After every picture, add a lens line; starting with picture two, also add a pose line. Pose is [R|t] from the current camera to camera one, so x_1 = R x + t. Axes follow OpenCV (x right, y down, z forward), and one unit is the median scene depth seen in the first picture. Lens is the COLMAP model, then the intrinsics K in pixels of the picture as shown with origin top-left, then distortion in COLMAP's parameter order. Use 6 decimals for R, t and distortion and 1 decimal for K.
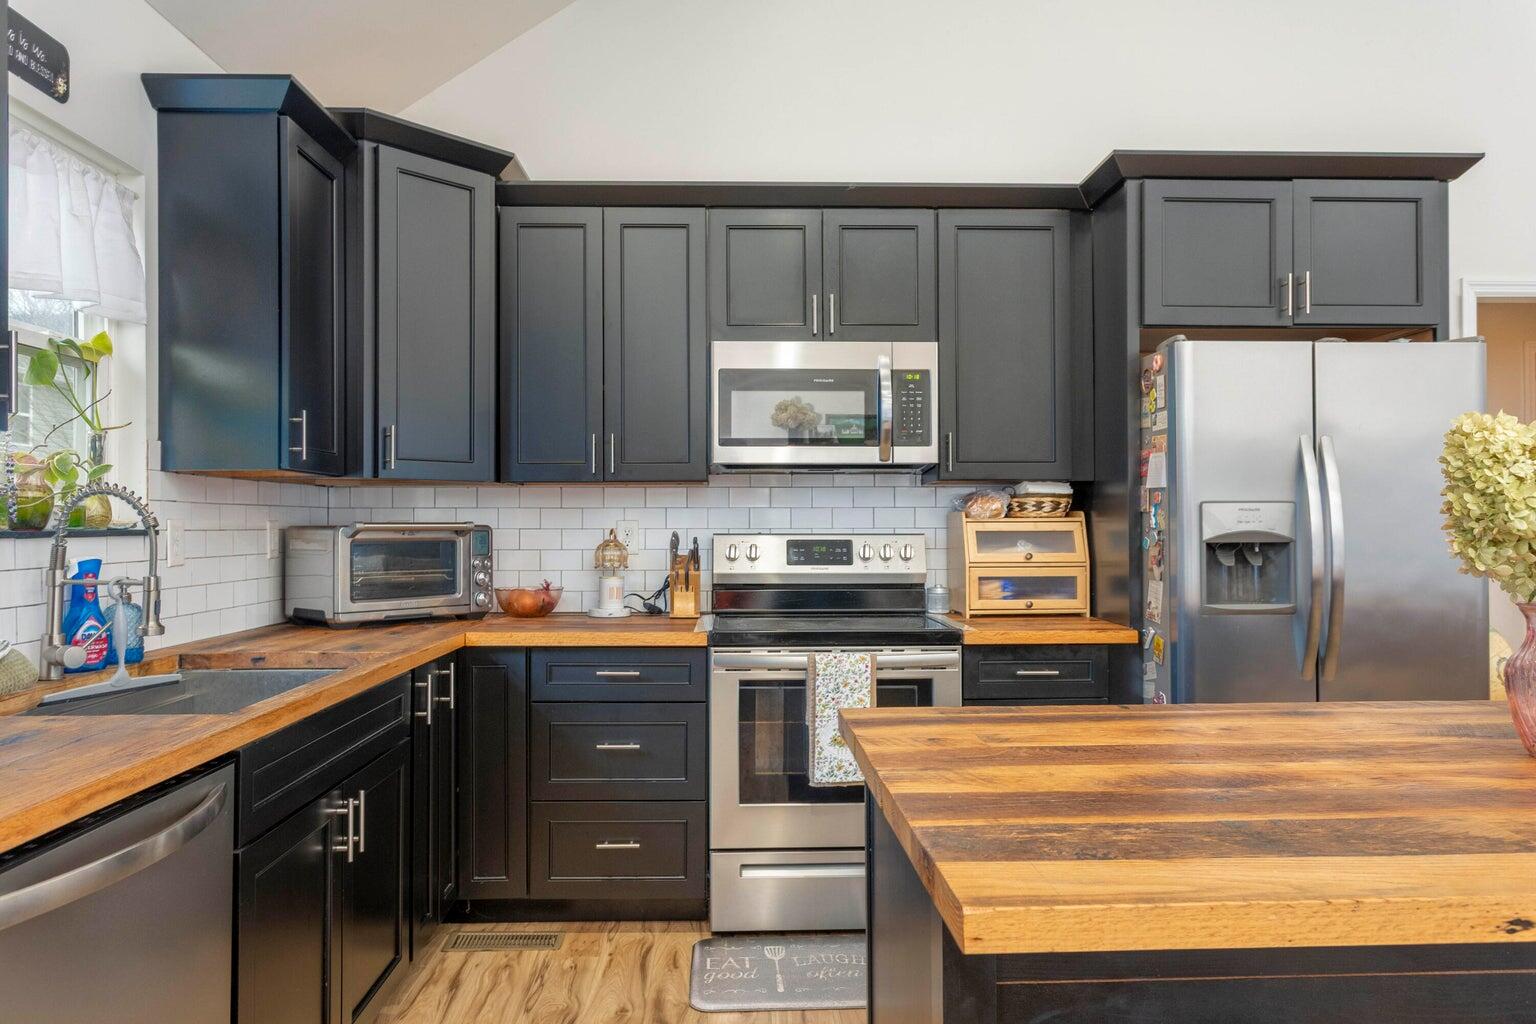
lens RADIAL K [[1052.5, 0, 768.5], [0, 1052.5, 509.6], [0, 0, 1]] dist [0.004561, -0.000998]
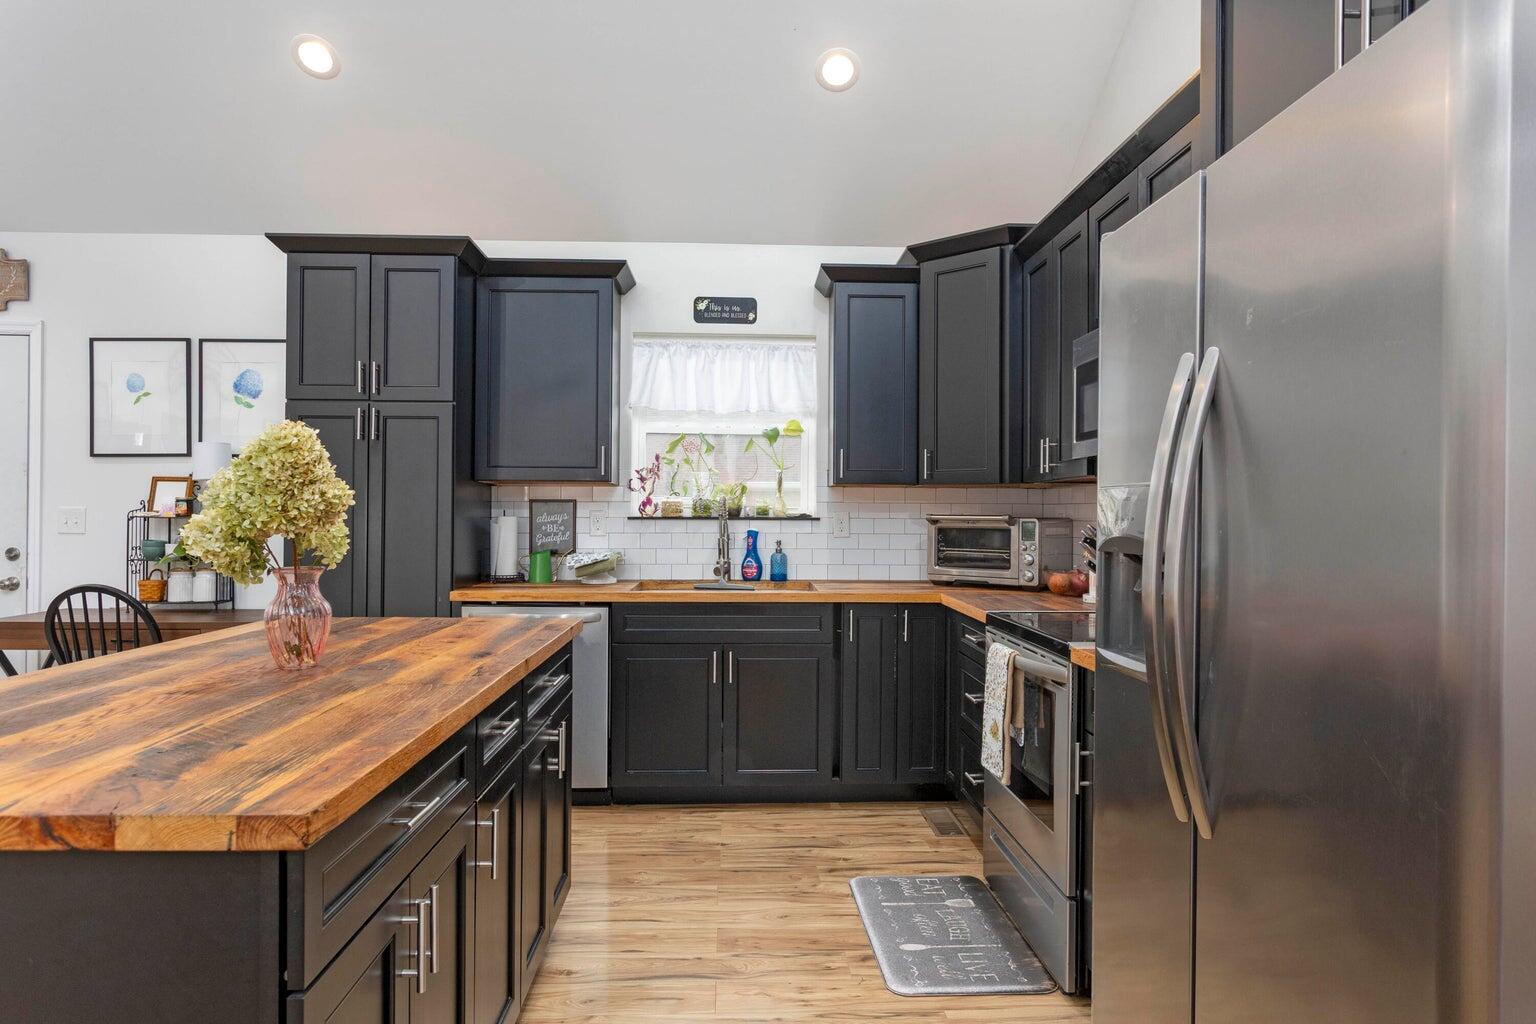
lens RADIAL K [[942.8, 0, 772.2], [0, 942.8, 512.7], [0, 0, 1]] dist [0.024826, 0.000225]
pose [[-0.011058, -0.002564, -0.999936, 1.043562], [0.007728, 0.999967, -0.002649, 0.011985], [0.999909, -0.007757, -0.011037, 0.847635]]
